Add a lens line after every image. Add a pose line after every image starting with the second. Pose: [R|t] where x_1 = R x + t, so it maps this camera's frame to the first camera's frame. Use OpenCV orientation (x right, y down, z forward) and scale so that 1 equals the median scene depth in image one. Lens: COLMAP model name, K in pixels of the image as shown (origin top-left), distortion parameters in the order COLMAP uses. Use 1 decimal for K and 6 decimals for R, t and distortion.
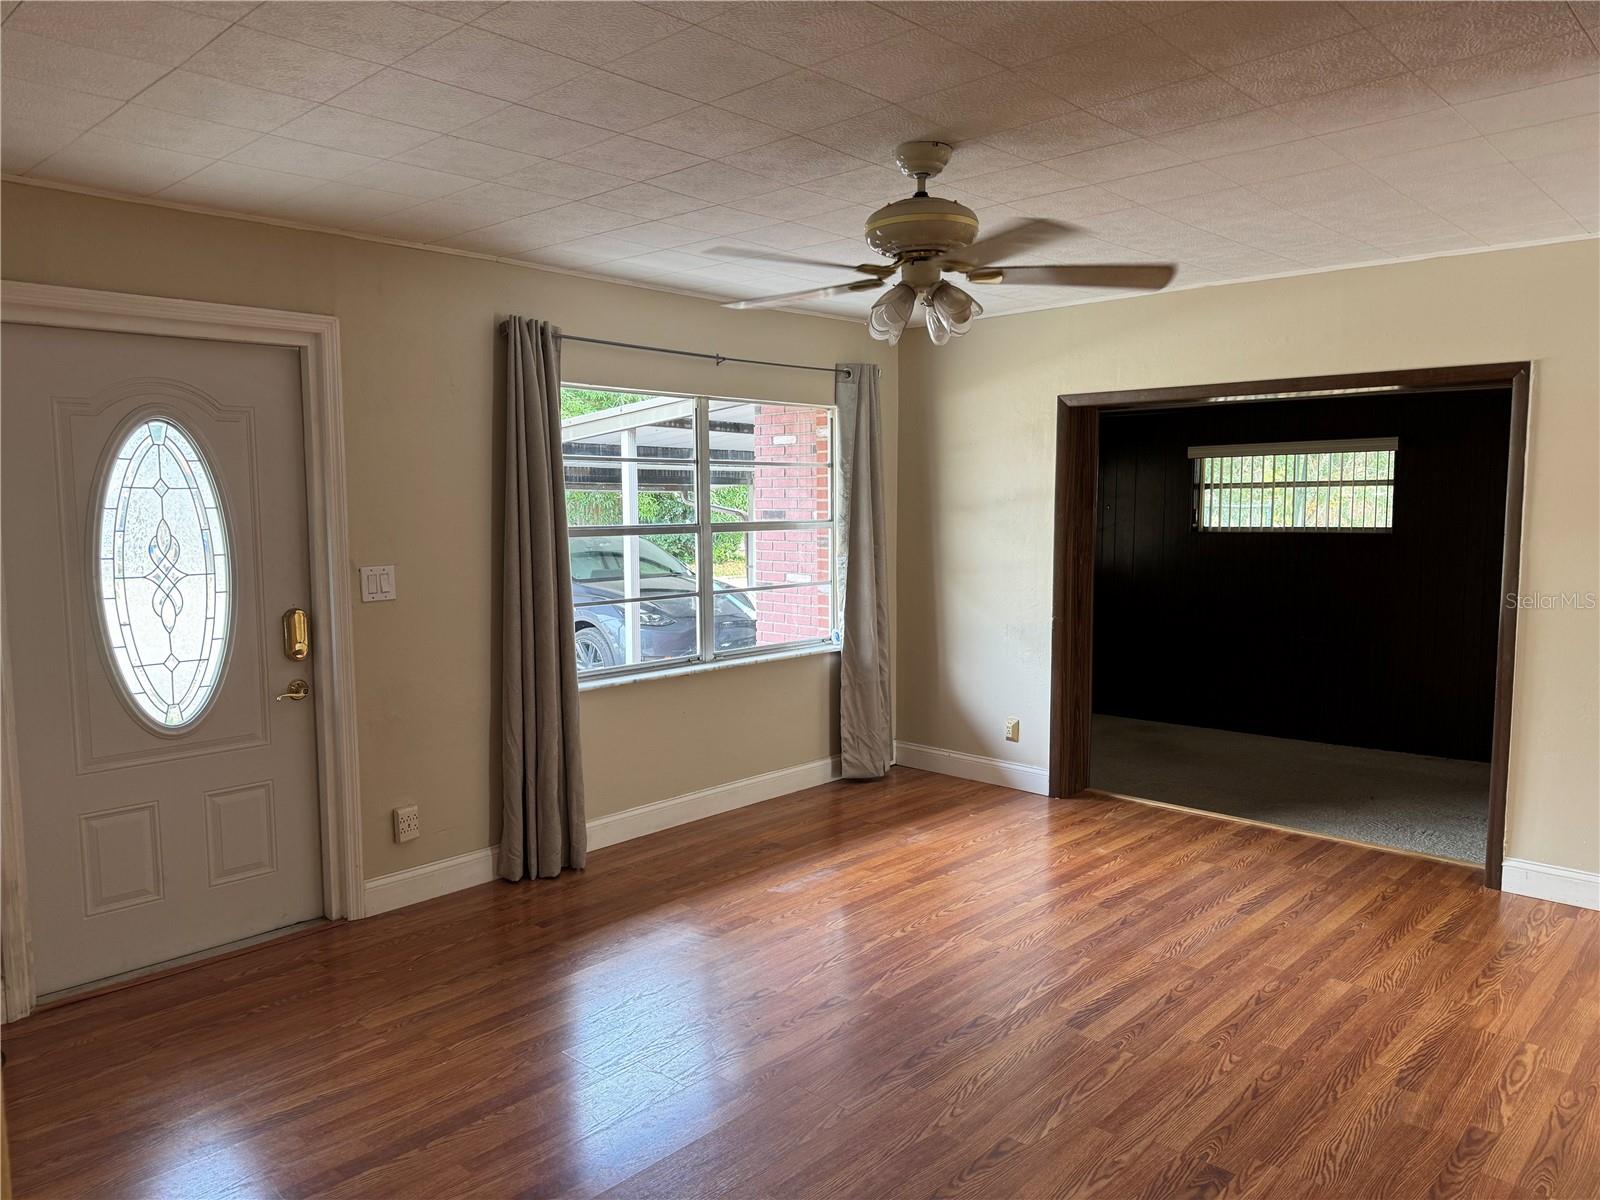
lens RADIAL K [[1121.8, 0, 793.1], [0, 1121.8, 604.9], [0, 0, 1]] dist [0.144240, -0.217169]
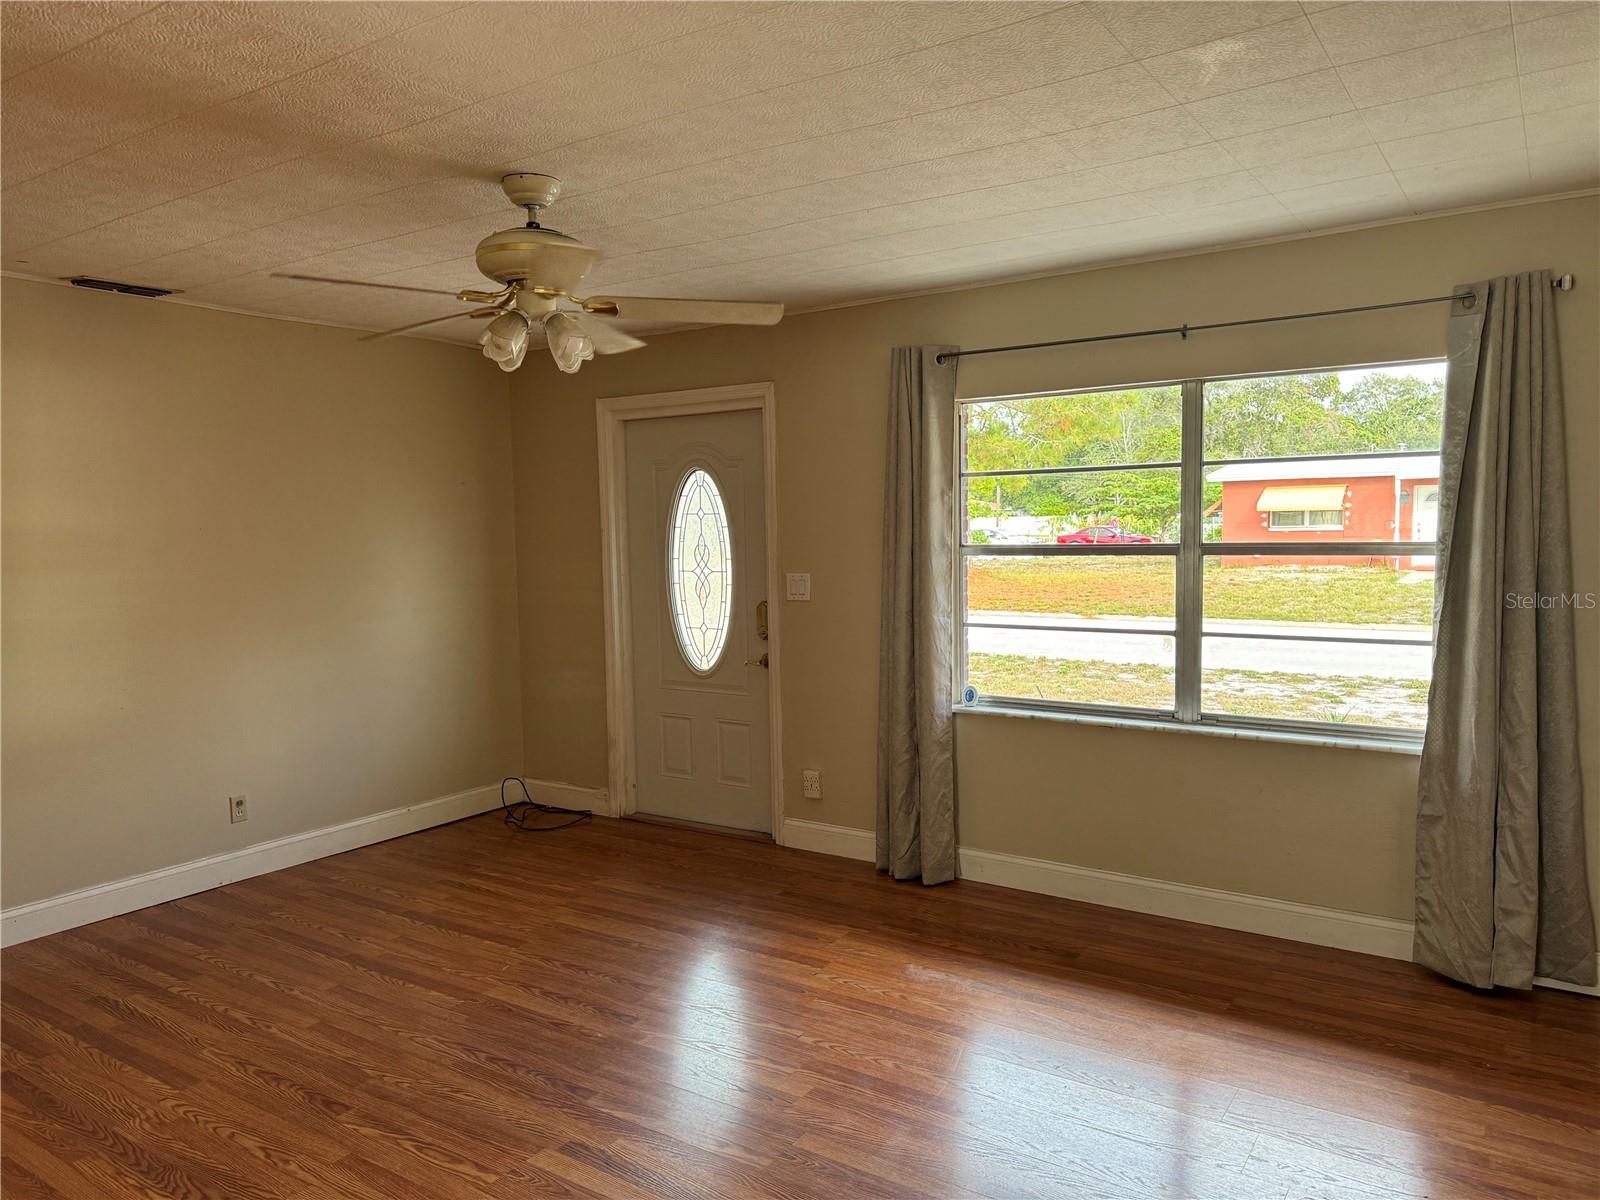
lens RADIAL K [[1121.8, 0, 793.1], [0, 1121.8, 604.9], [0, 0, 1]] dist [0.144240, -0.217169]
pose [[0.157518, 0.078923, -0.984357, 0.865314], [-0.076212, 0.994800, 0.067565, -0.082978], [0.984571, 0.064377, 0.162713, 0.802302]]
